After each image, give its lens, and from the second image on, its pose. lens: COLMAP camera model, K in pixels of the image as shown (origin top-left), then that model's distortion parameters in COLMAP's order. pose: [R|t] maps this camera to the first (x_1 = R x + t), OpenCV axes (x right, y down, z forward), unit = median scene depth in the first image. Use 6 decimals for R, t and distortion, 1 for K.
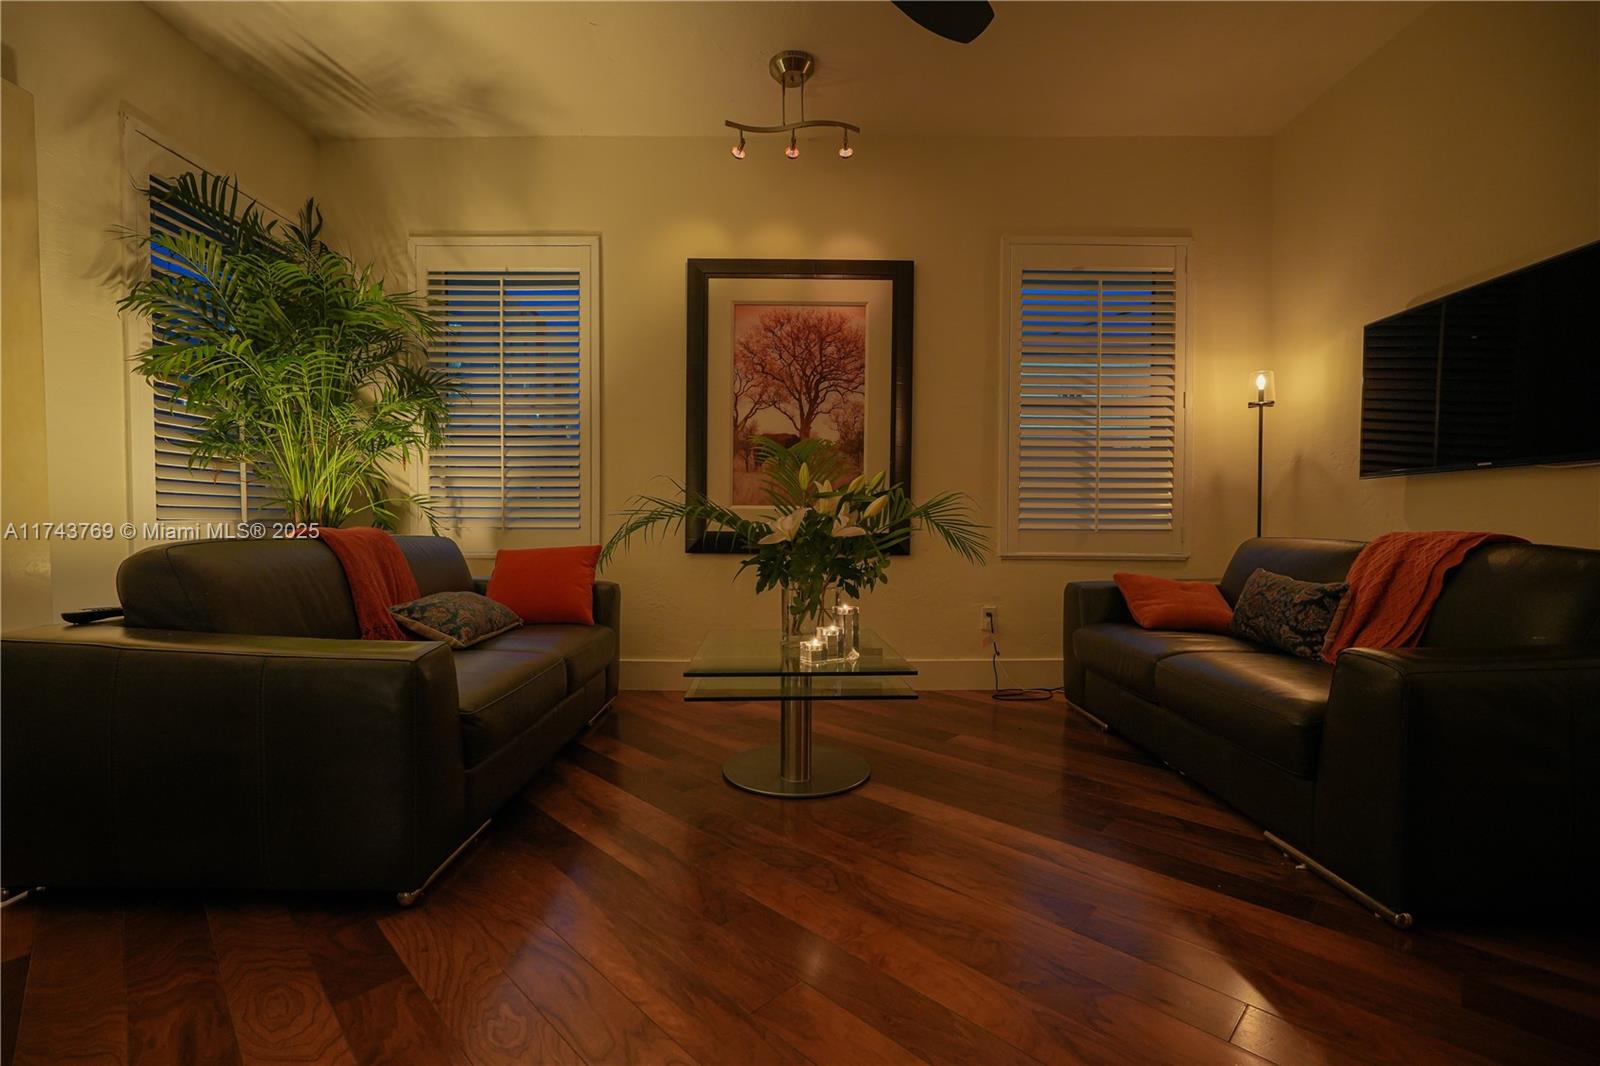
lens RADIAL K [[701.5, 0, 800.0], [0, 701.5, 533.0], [0, 0, 1]] dist [-0.015778, 0.007982]
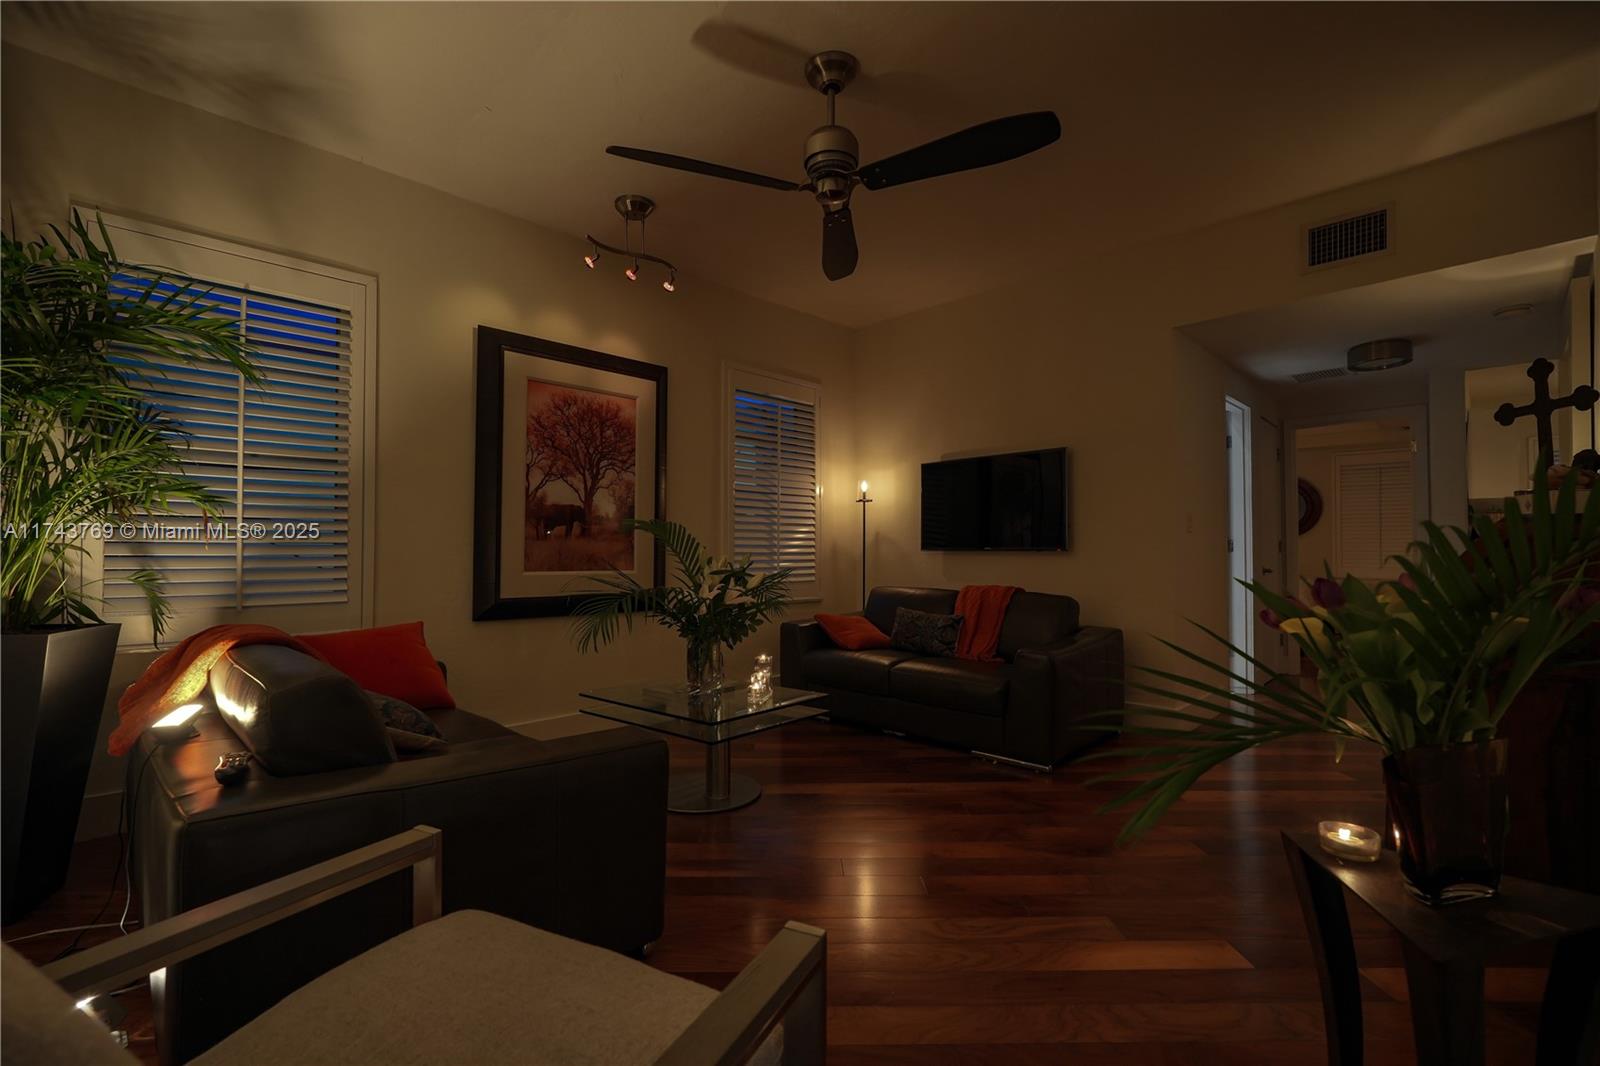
lens RADIAL K [[701.5, 0, 800.0], [0, 701.5, 533.0], [0, 0, 1]] dist [-0.015778, 0.007982]
pose [[0.703792, 0.014078, 0.710267, -0.543096], [0.015651, 0.999254, -0.035313, -0.054445], [-0.710234, 0.035969, 0.703046, -0.012459]]
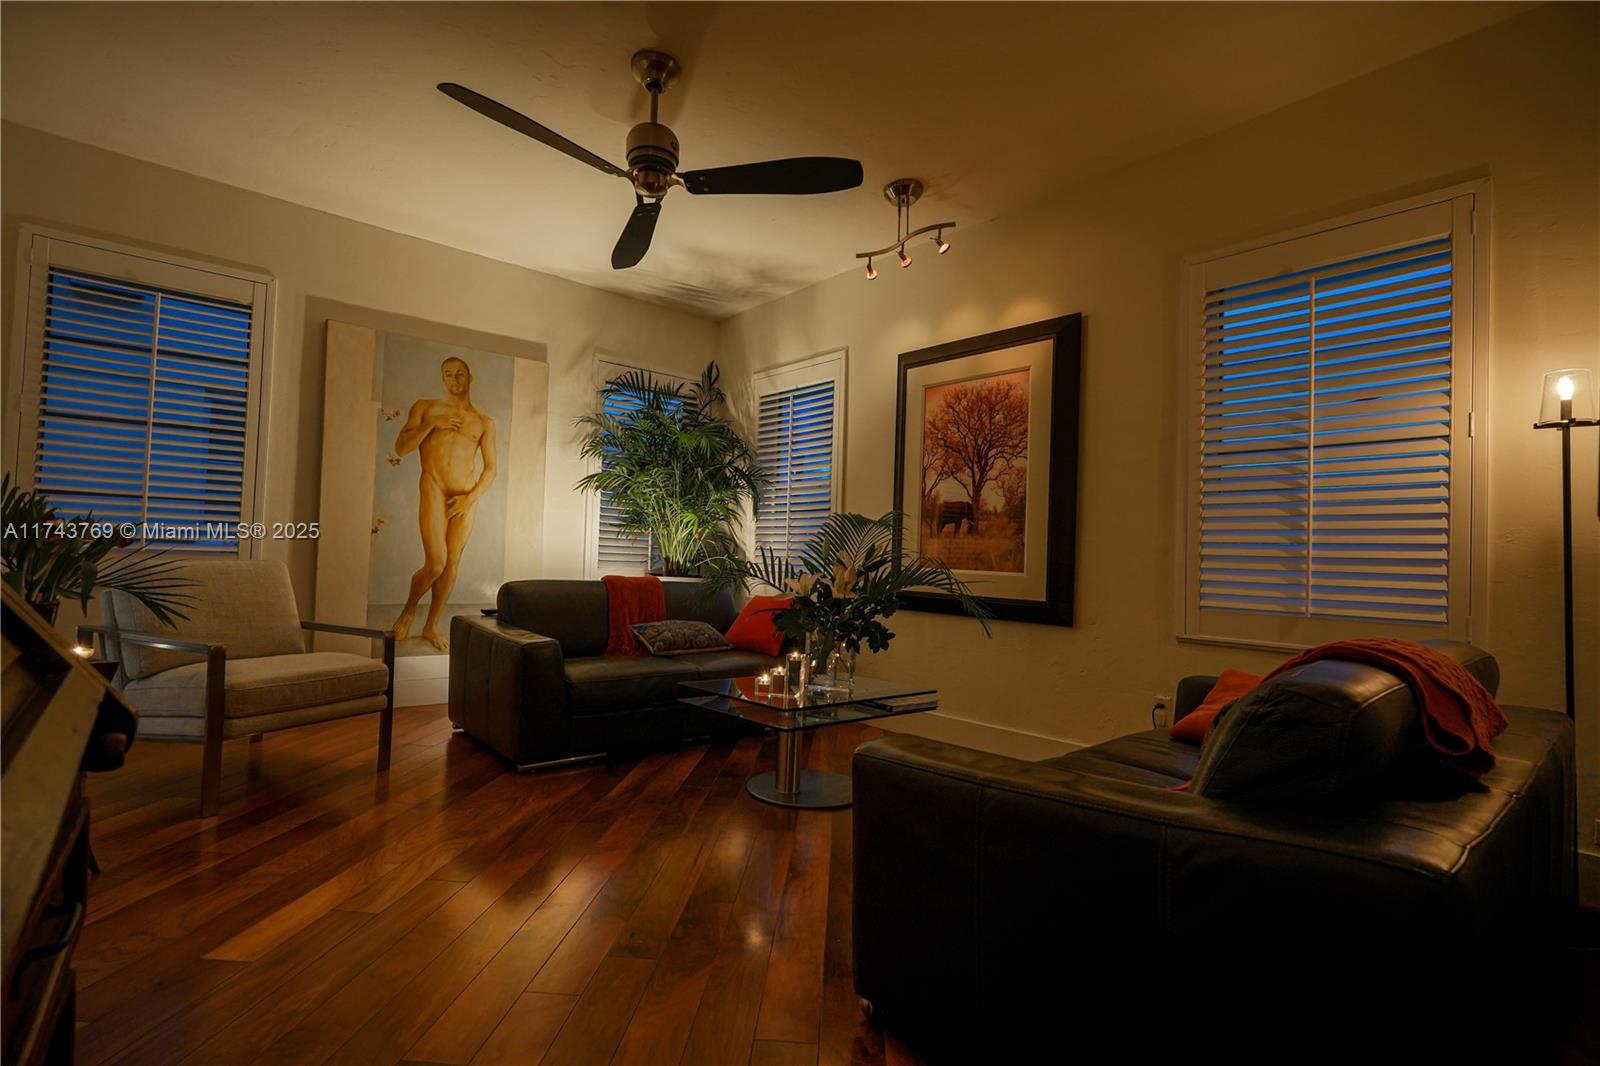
lens RADIAL K [[761.8, 0, 800.0], [0, 761.8, 533.0], [0, 0, 1]] dist [-0.003711, -0.000164]
pose [[0.655690, -0.007541, -0.754993, 0.688643], [-0.044907, 0.997790, -0.048966, -0.027244], [0.753694, 0.066011, 0.653902, 0.070043]]
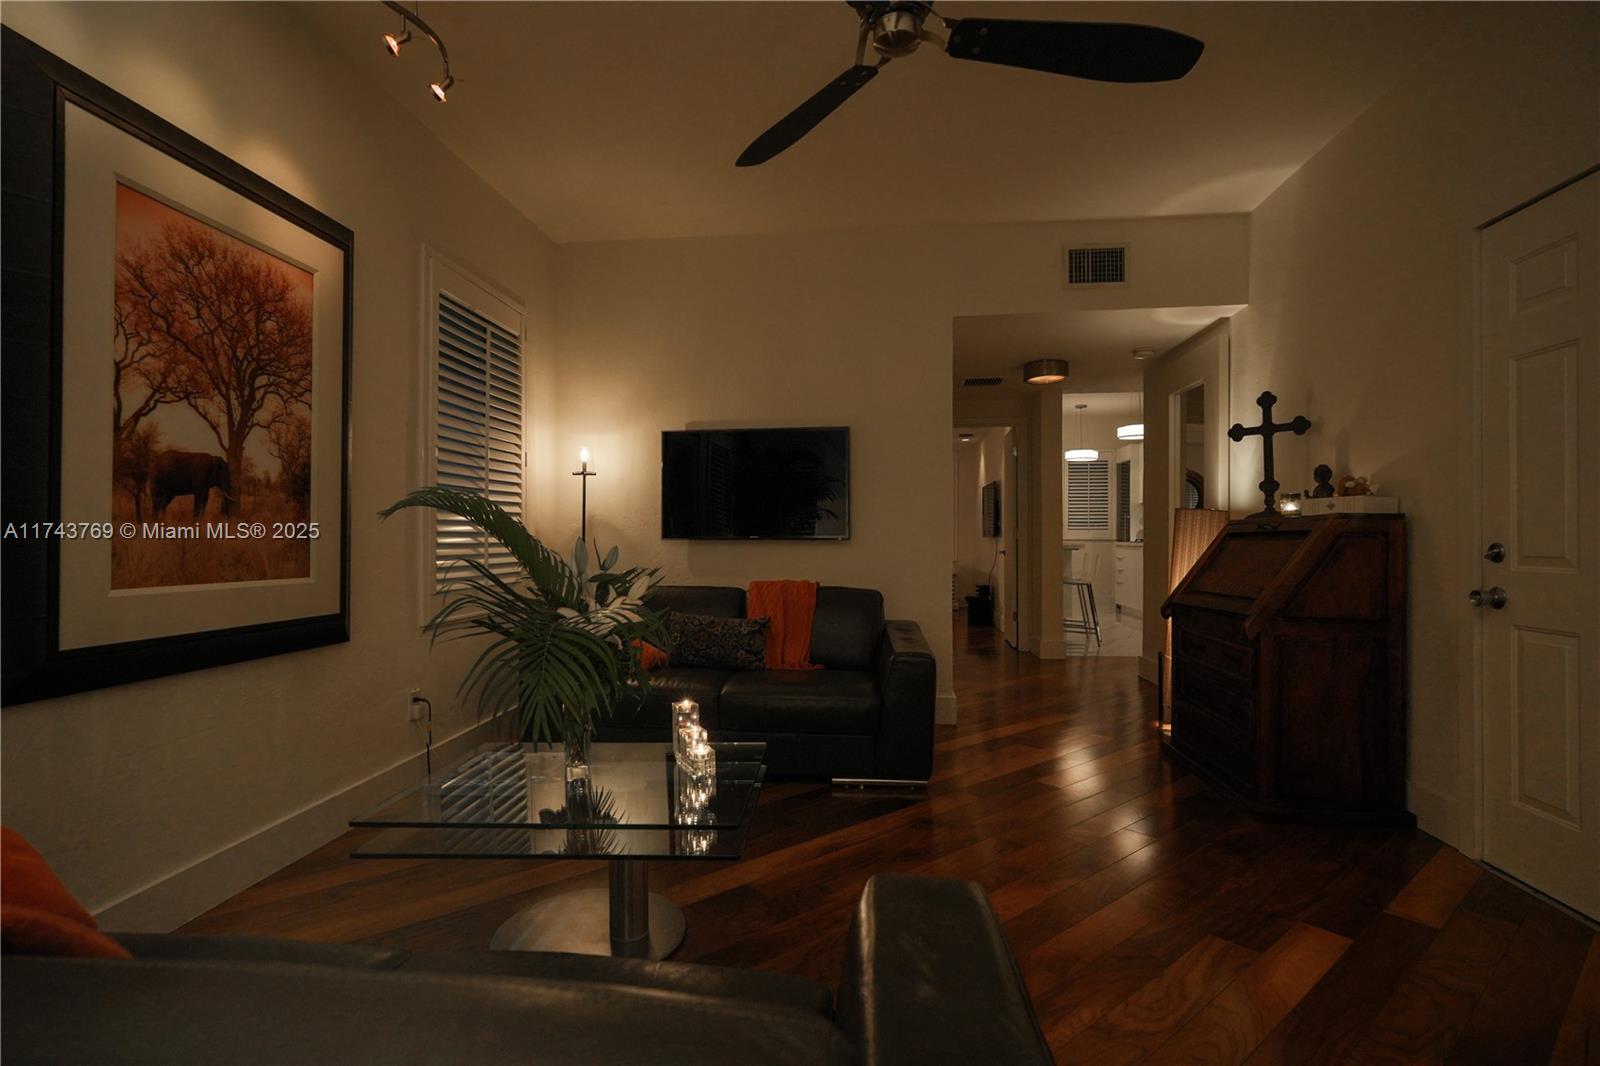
lens RADIAL K [[760.9, 0, 800.0], [0, 760.9, 533.0], [0, 0, 1]] dist [-0.012731, 0.009535]
pose [[0.107445, 0.000254, 0.994211, -0.568365], [0.018385, 0.999828, -0.002242, -0.069347], [-0.994041, 0.018520, 0.107422, 0.469308]]
